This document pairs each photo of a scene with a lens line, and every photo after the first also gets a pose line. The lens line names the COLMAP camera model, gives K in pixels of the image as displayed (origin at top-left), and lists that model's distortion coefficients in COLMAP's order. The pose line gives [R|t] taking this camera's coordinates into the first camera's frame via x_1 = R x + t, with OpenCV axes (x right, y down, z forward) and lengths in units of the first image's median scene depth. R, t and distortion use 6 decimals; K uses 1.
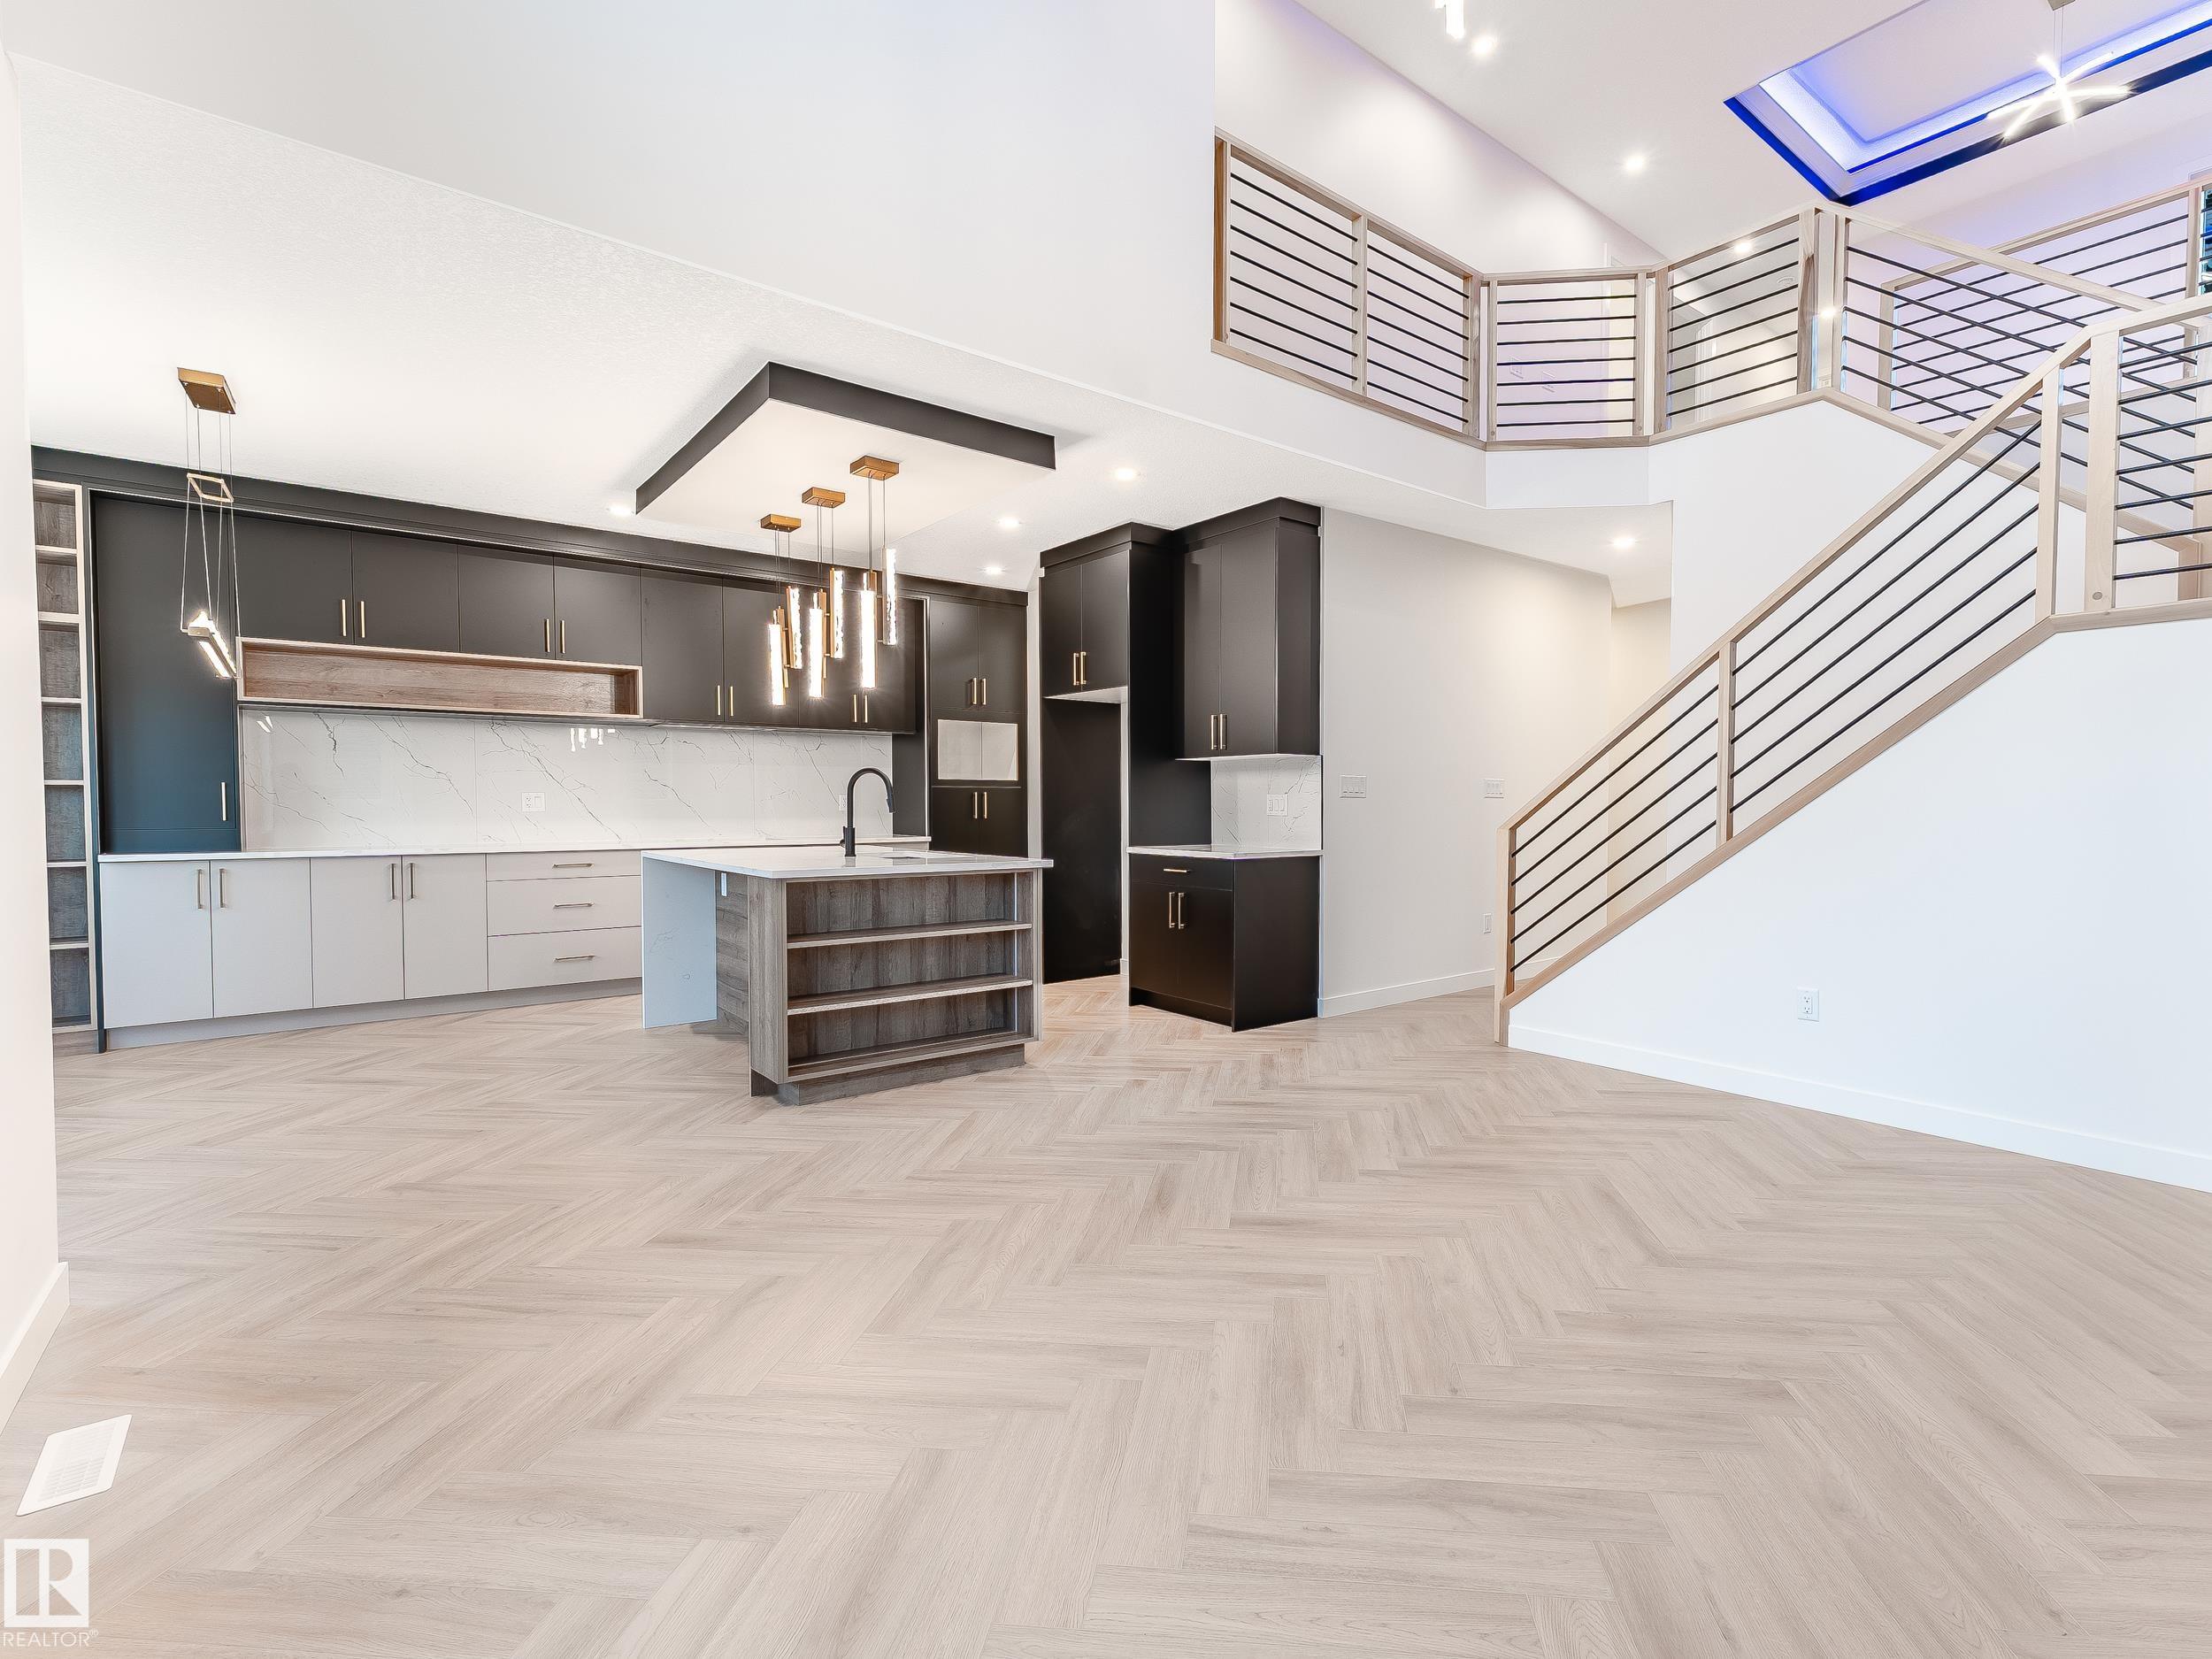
lens RADIAL K [[1050.5, 0, 1137.8], [0, 1050.5, 832.6], [0, 0, 1]] dist [0.009030, 0.000229]
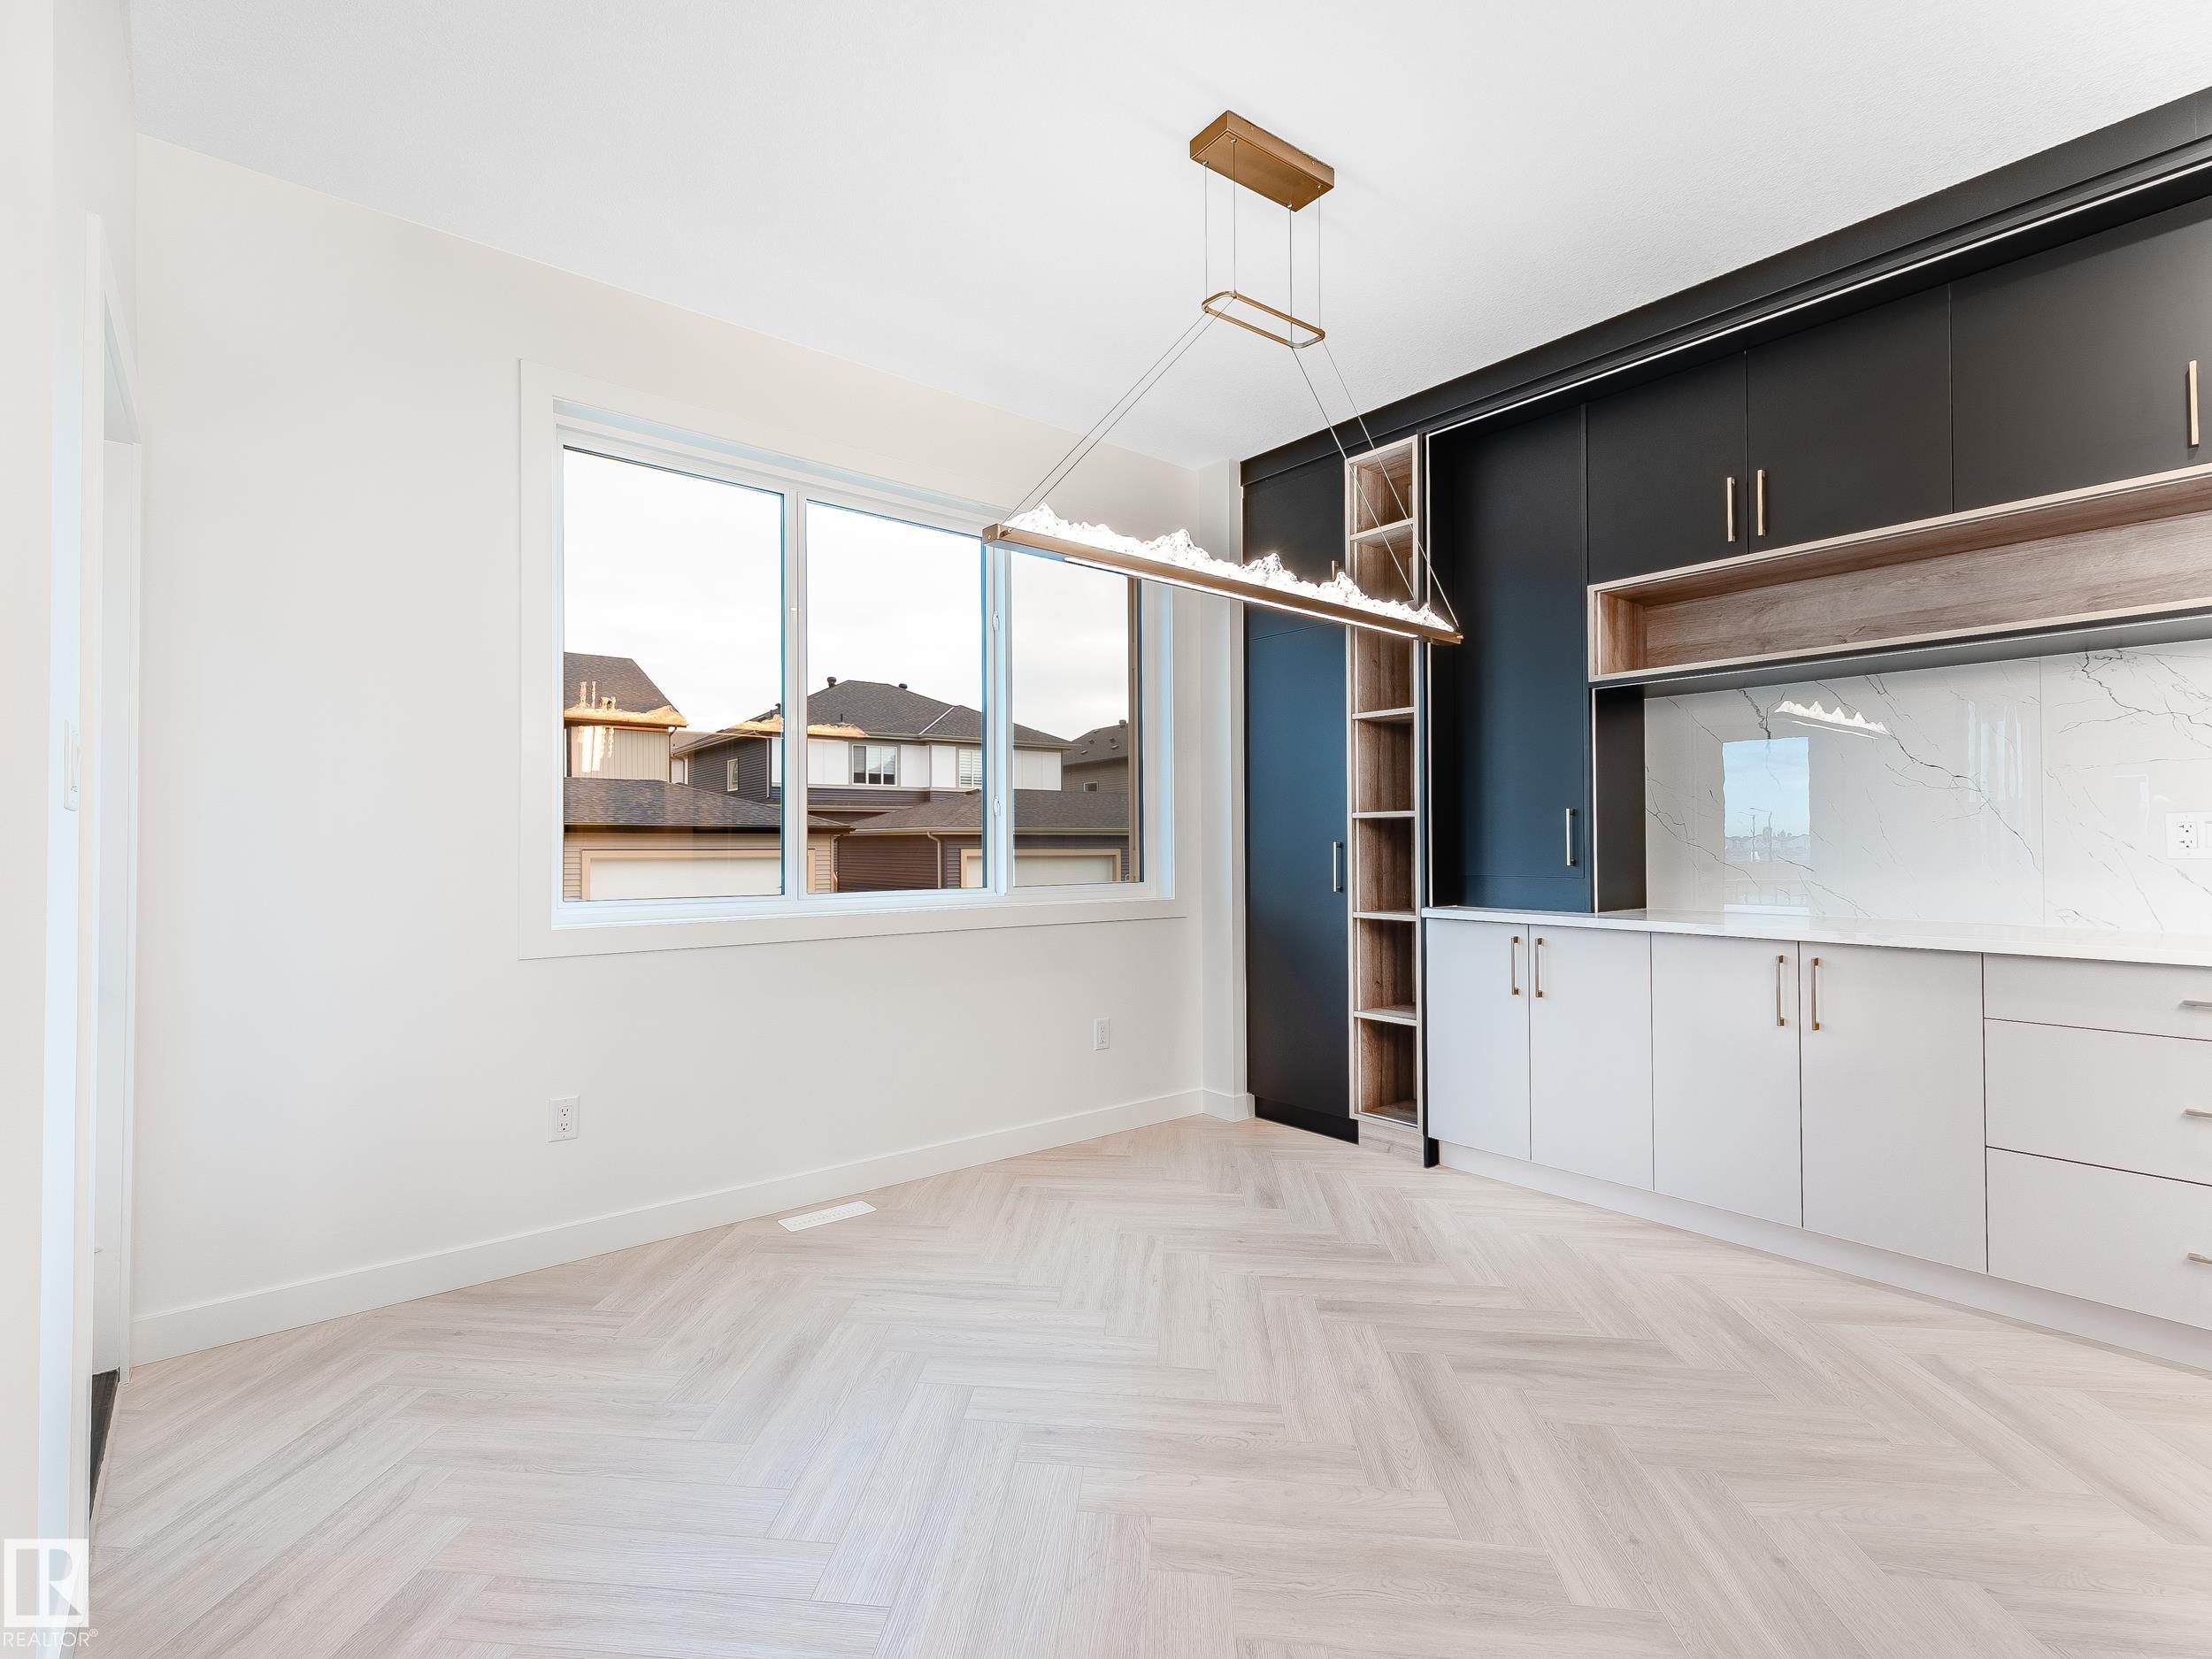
lens RADIAL K [[1032.4, 0, 1116.6], [0, 1032.4, 833.0], [0, 0, 1]] dist [0.000649, 0.000196]
pose [[0.031897, -0.011708, -0.999423, -0.272881], [-0.025415, 0.999599, -0.012521, -0.019891], [0.999168, 0.025800, 0.031587, 0.852099]]
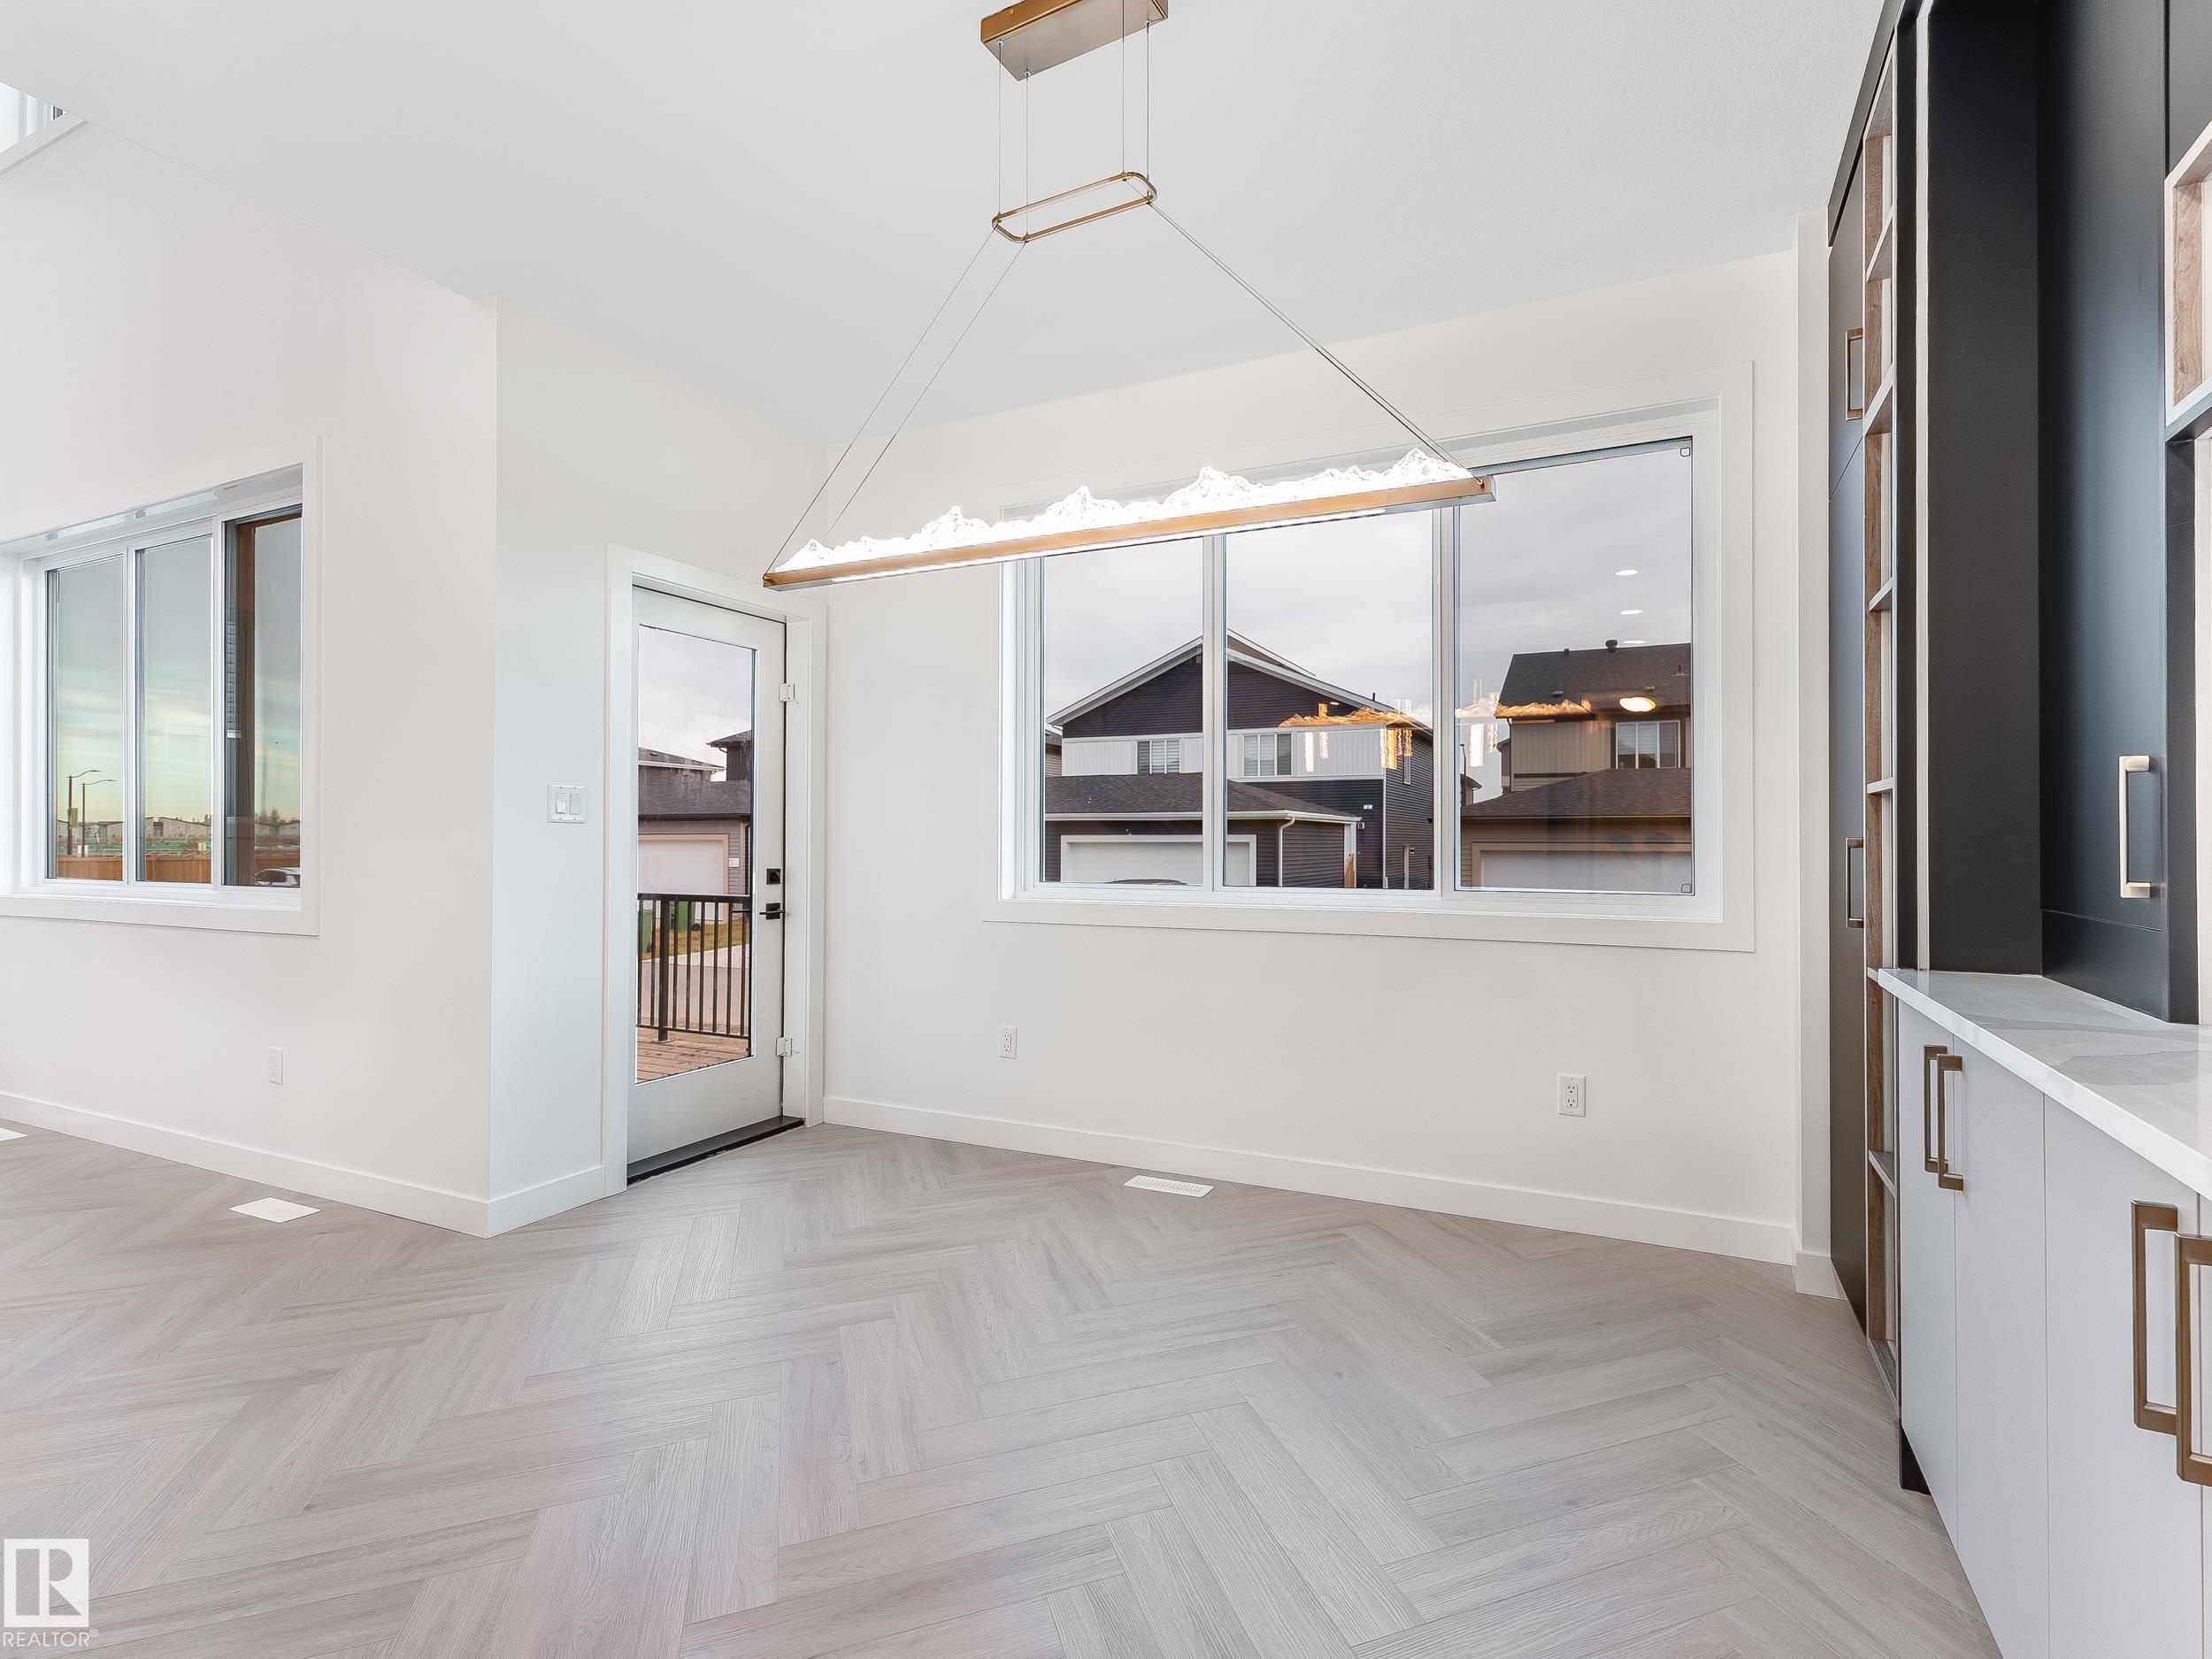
lens RADIAL K [[1050.5, 0, 1137.8], [0, 1050.5, 832.6], [0, 0, 1]] dist [0.009030, 0.000229]
pose [[-0.892186, -0.003324, -0.451657, -0.642905], [-0.013273, 0.999734, 0.018861, -0.035145], [0.451474, 0.022822, -0.891992, 1.385935]]
